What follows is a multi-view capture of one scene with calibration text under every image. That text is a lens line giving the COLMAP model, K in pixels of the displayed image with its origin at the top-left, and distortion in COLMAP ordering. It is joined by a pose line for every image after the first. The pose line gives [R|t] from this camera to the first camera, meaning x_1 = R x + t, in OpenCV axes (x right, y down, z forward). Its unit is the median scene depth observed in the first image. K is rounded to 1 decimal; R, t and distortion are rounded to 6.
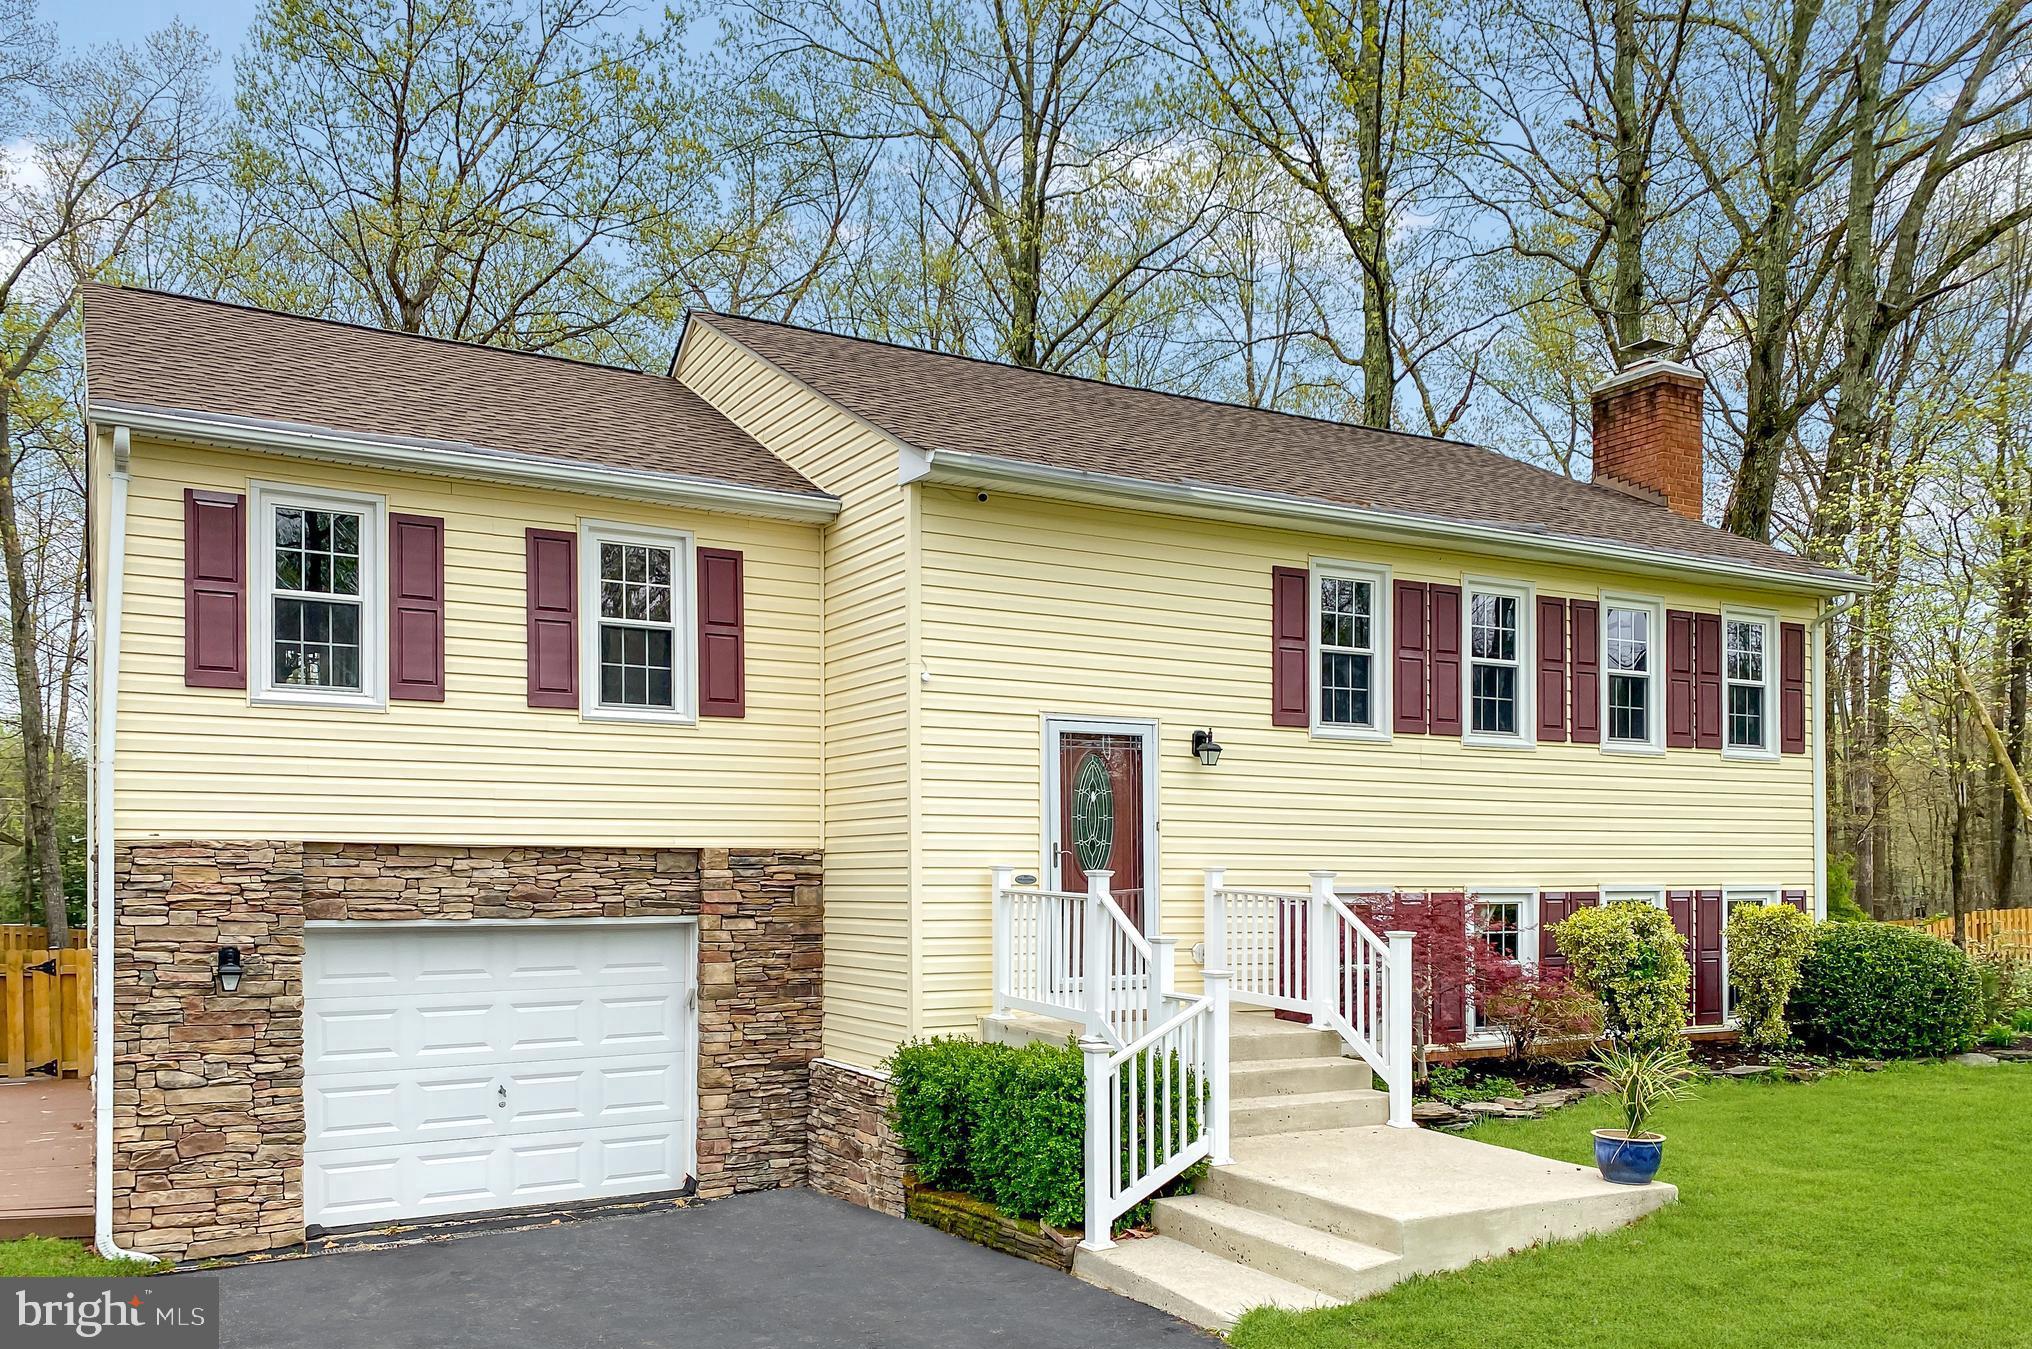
lens RADIAL K [[1569.9, 0, 1093.5], [0, 1569.9, 878.7], [0, 0, 1]] dist [-0.000385, -0.000399]
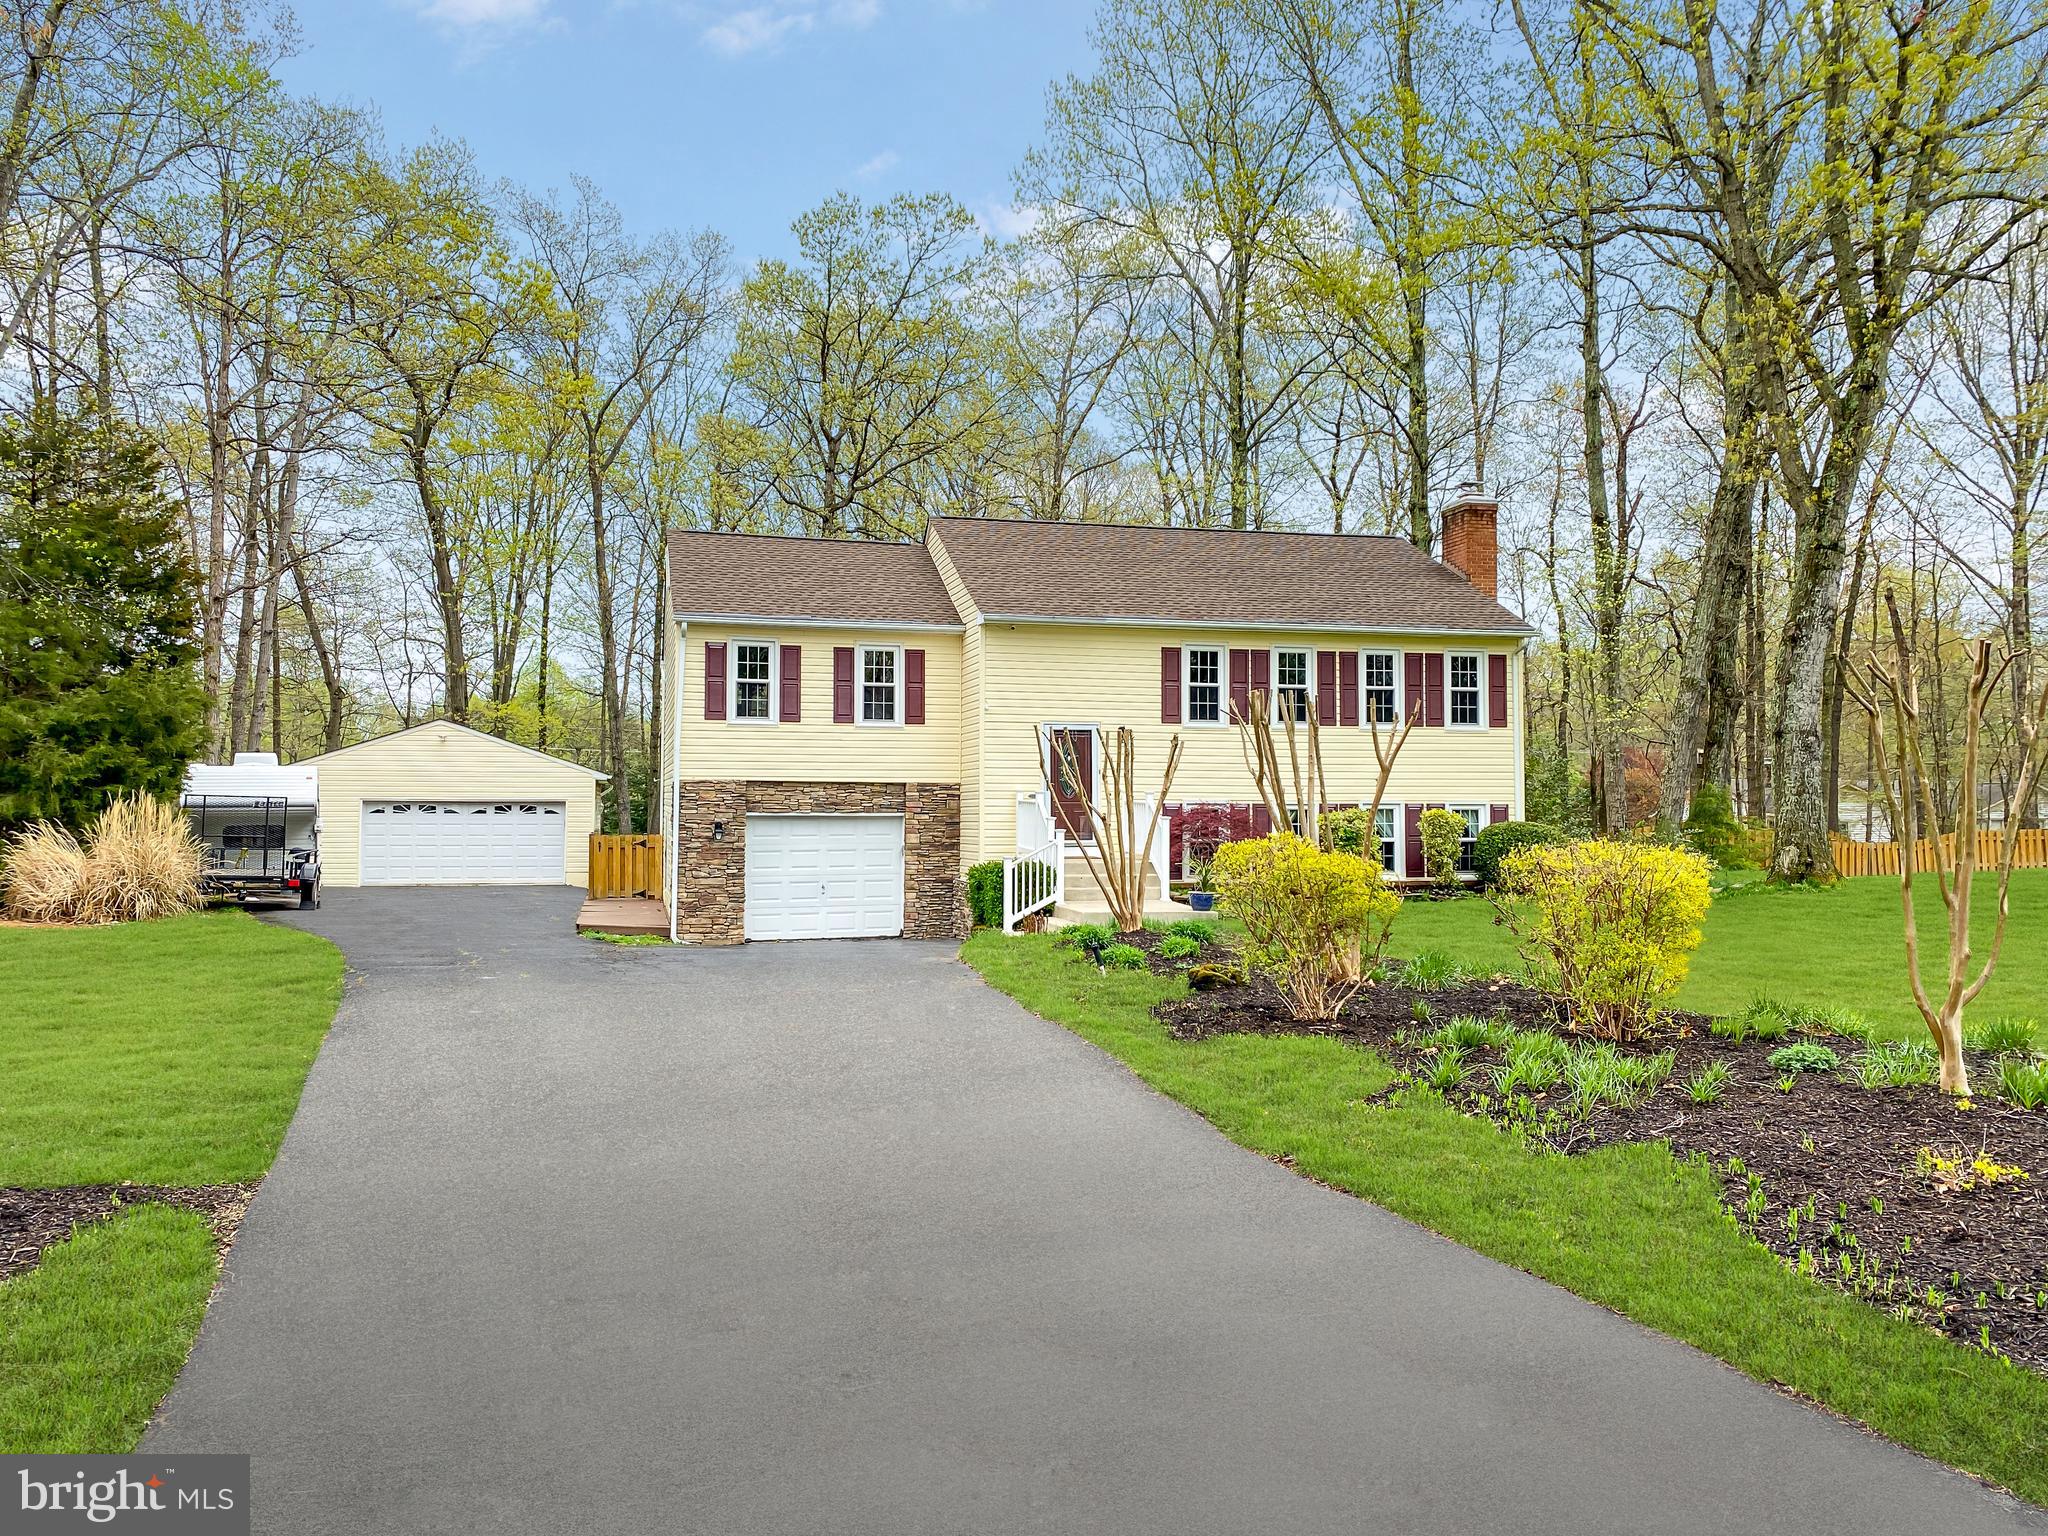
lens RADIAL K [[1645.5, 0, 1022.0], [0, 1645.5, 726.7], [0, 0, 1]] dist [0.062368, 0.000419]
pose [[0.944522, -0.015113, -0.328100, 0.741387], [-0.003261, 0.998460, -0.055381, 0.033334], [0.328431, 0.053378, 0.943018, -1.277715]]
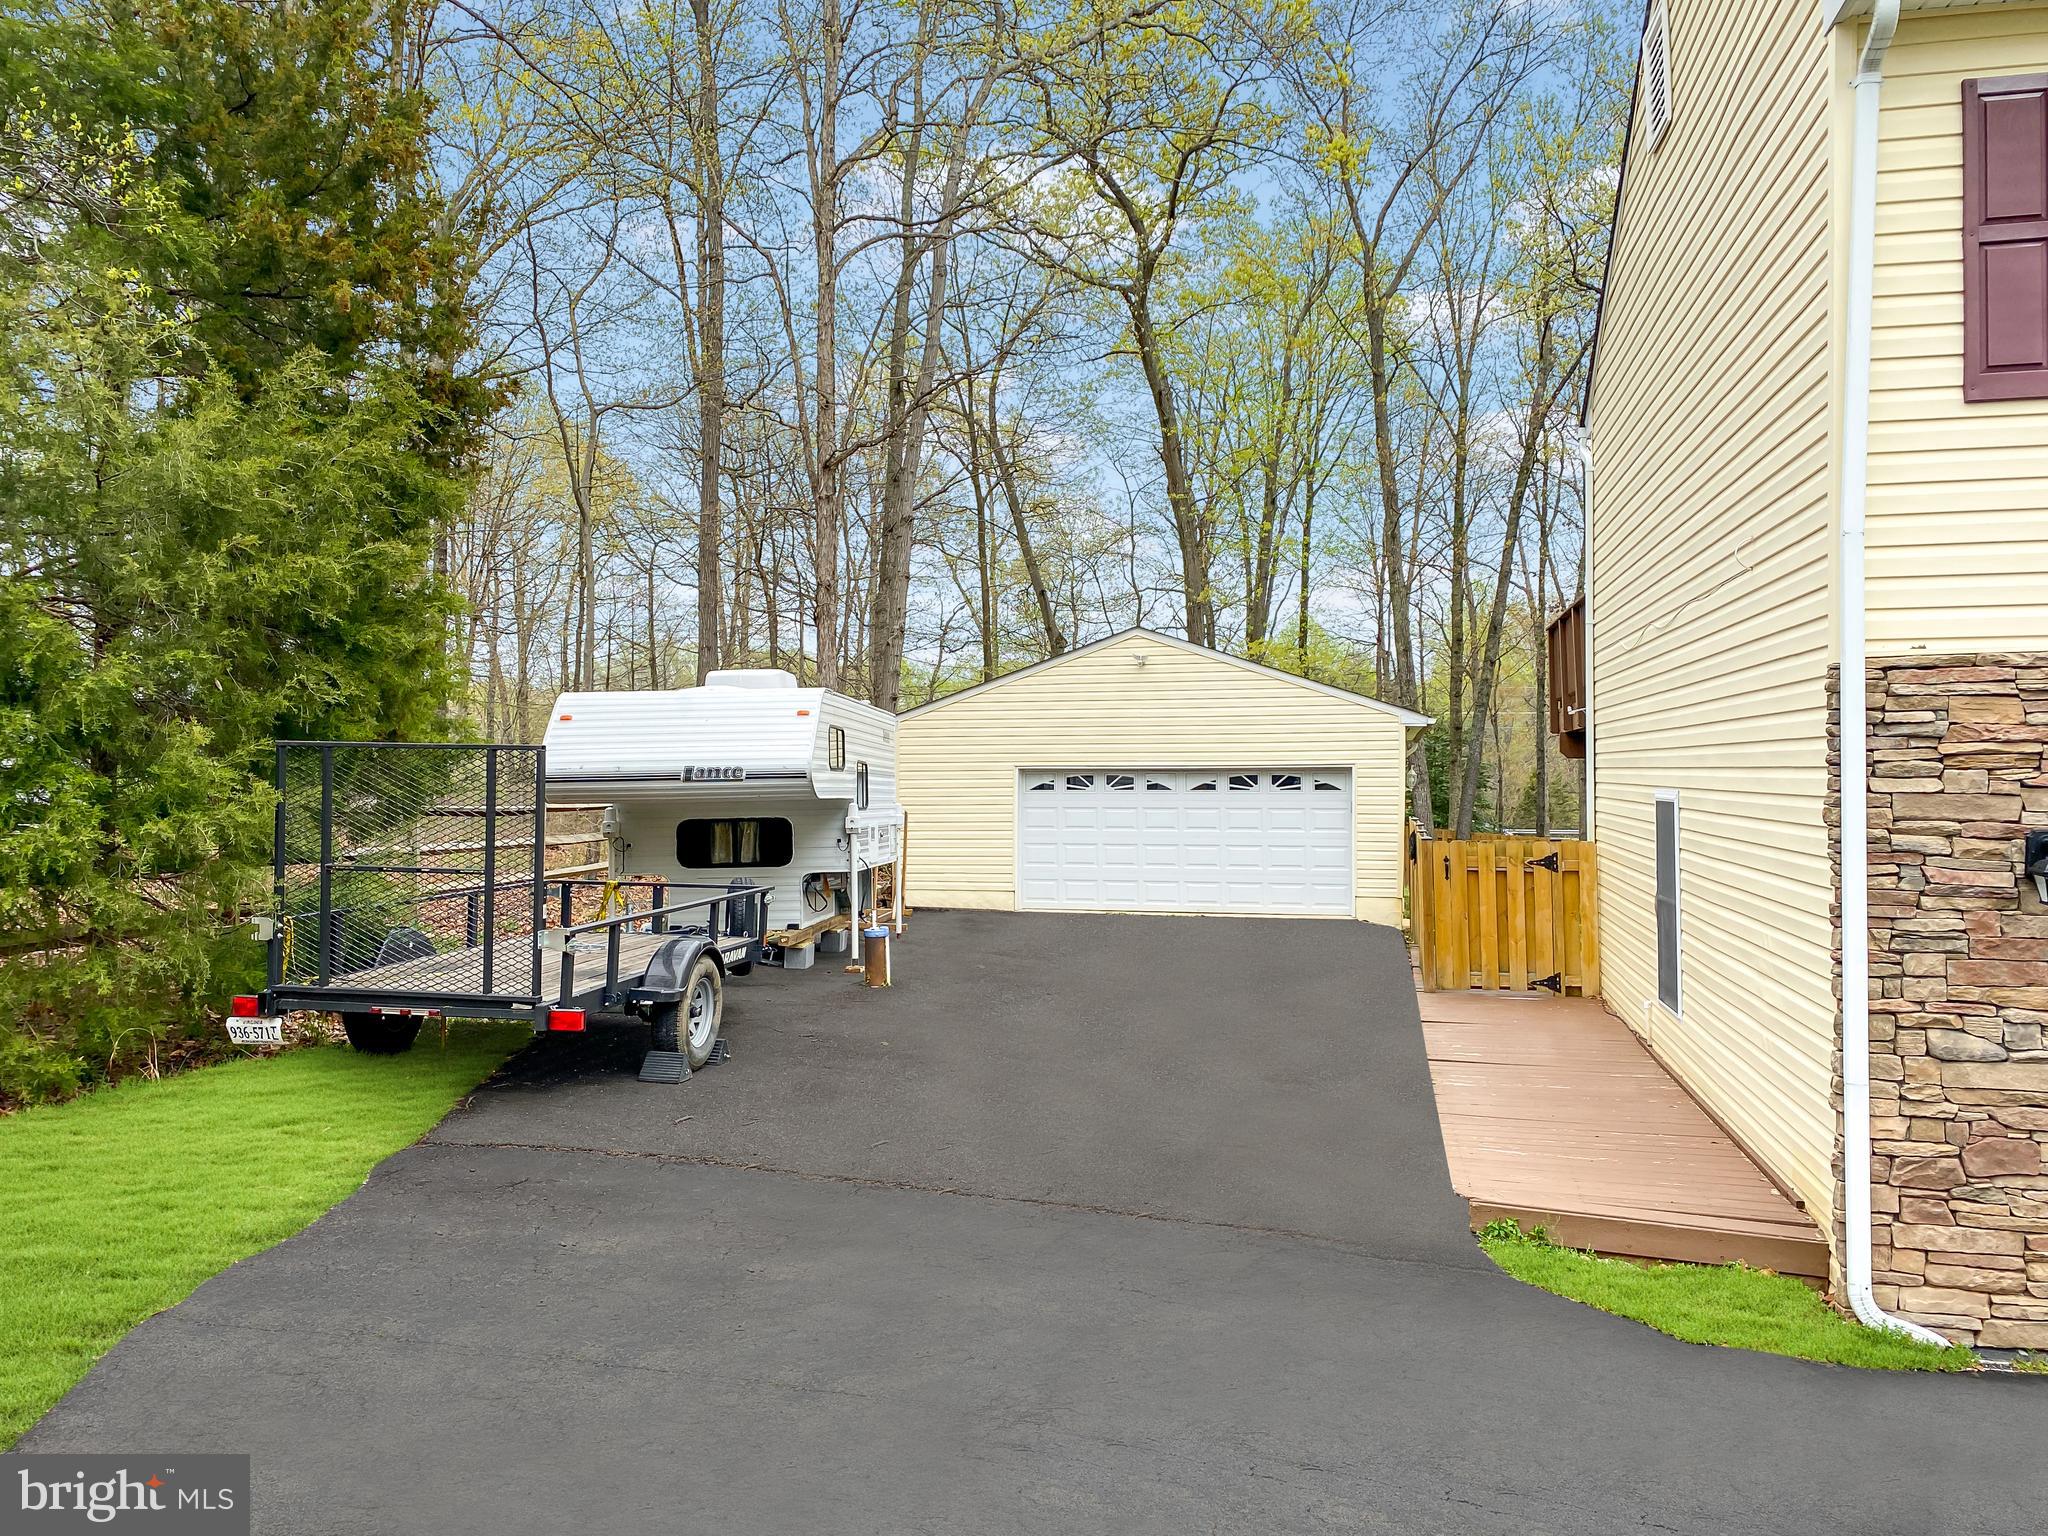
lens RADIAL K [[1620.7, 0, 1024.0], [0, 1620.7, 768.0], [0, 0, 1]] dist [0.000146, -0.004458]
pose [[0.704202, -0.012397, -0.709892, -0.370558], [0.003387, 0.999895, -0.014102, 0.025966], [0.709992, 0.007526, 0.704170, 0.280875]]
